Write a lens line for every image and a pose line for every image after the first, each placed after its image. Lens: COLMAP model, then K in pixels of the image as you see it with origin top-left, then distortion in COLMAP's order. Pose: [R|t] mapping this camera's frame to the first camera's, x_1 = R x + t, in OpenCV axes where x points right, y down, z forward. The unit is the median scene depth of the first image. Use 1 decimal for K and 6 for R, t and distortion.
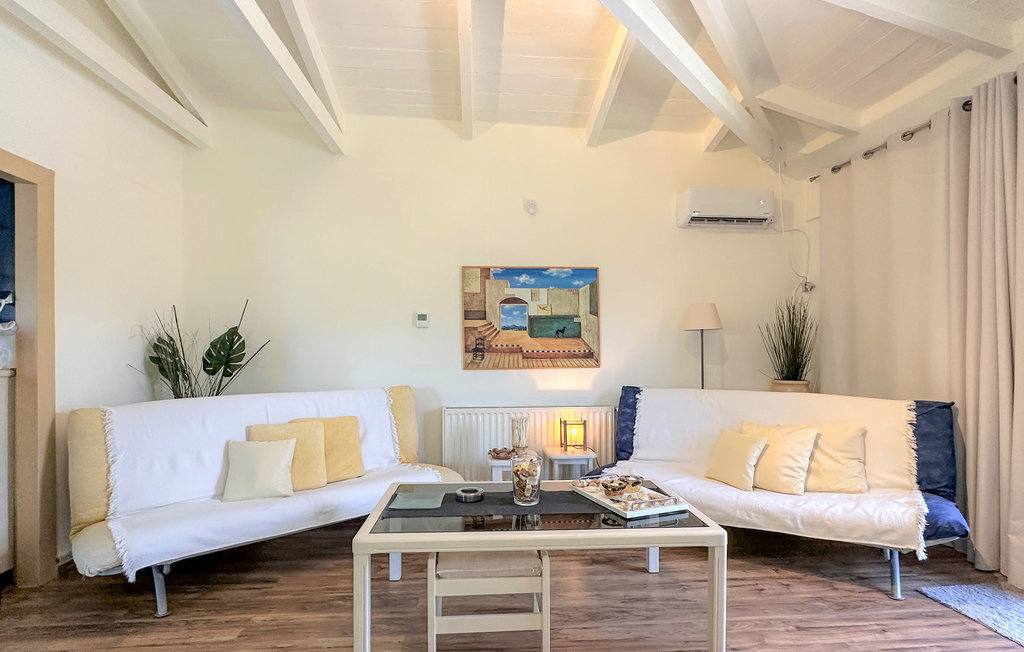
lens RADIAL K [[495.2, 0, 522.3], [0, 495.2, 351.7], [0, 0, 1]] dist [-0.009023, -0.000890]
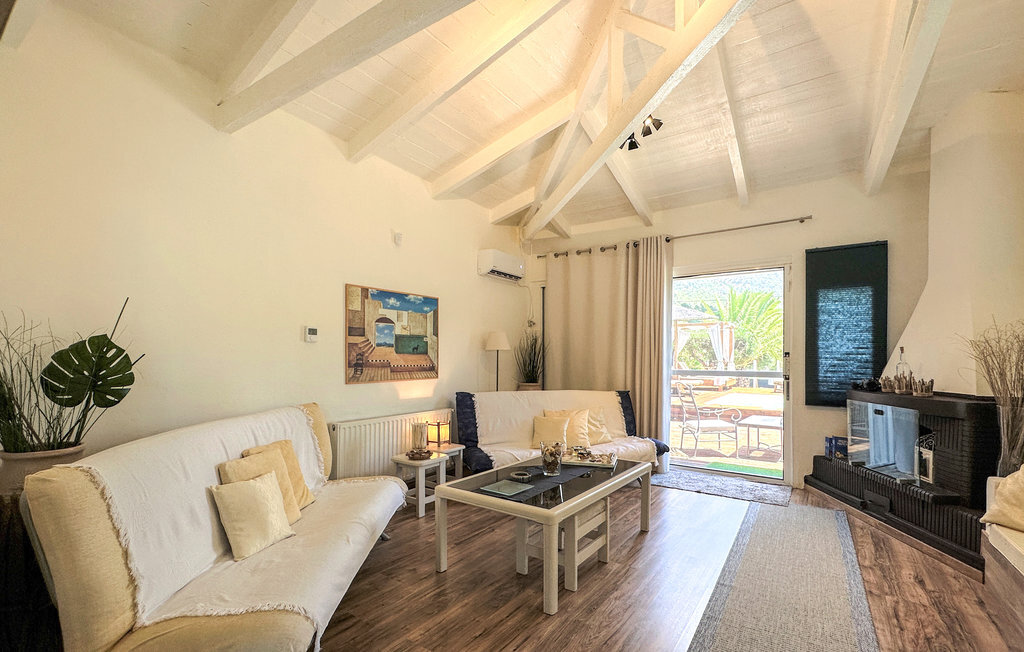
lens RADIAL K [[451.1, 0, 502.2], [0, 451.1, 358.5], [0, 0, 1]] dist [-0.002138, -0.000466]
pose [[0.650383, 0.004786, 0.759591, -0.615185], [-0.004518, 0.999987, -0.002432, -0.016182], [-0.759593, -0.001850, 0.650396, 0.141546]]
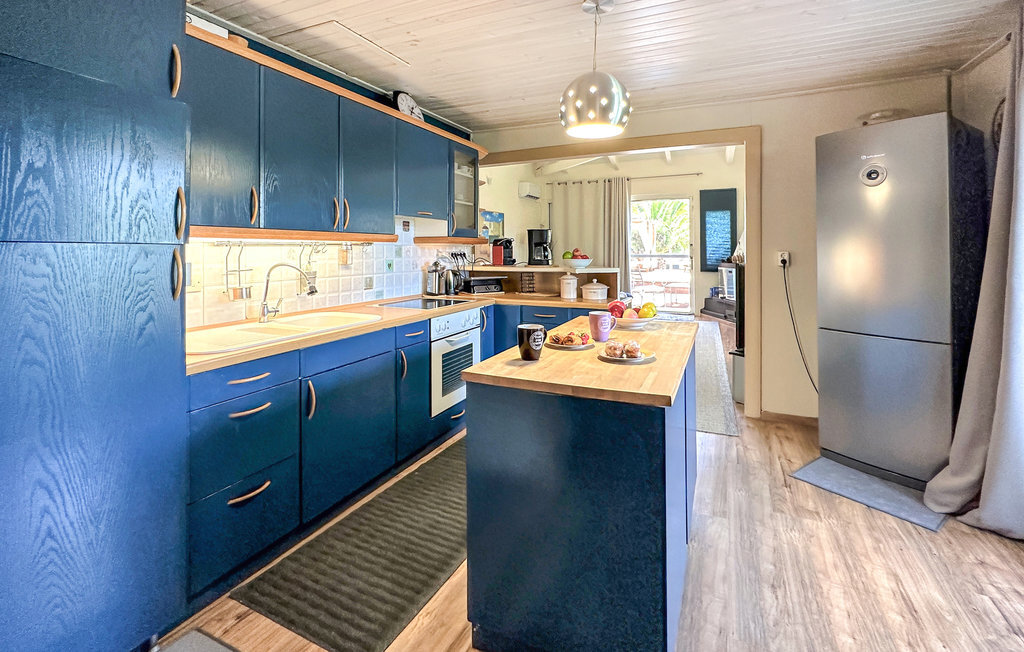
lens RADIAL K [[451.1, 0, 514.9], [0, 451.1, 244.7], [0, 0, 1]] dist [-0.002138, -0.000466]
pose [[0.498543, 0.009408, 0.866814, -1.521427], [0.004101, 0.999904, -0.013211, -0.009953], [-0.866855, 0.010141, 0.498457, 0.000029]]
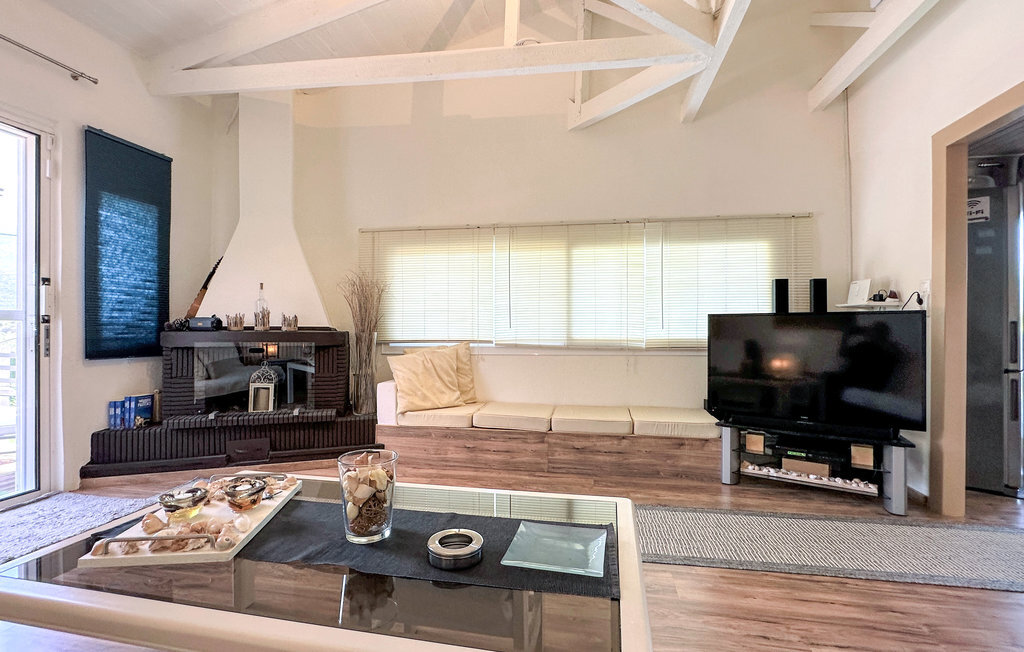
lens RADIAL K [[451.1, 0, 515.8], [0, 451.1, 329.8], [0, 0, 1]] dist [-0.002138, -0.000466]
pose [[-0.957826, -0.006003, 0.287285, -0.179199], [-0.003048, 0.999938, 0.010733, 0.032127], [-0.287332, 0.009405, -0.957785, 0.783226]]
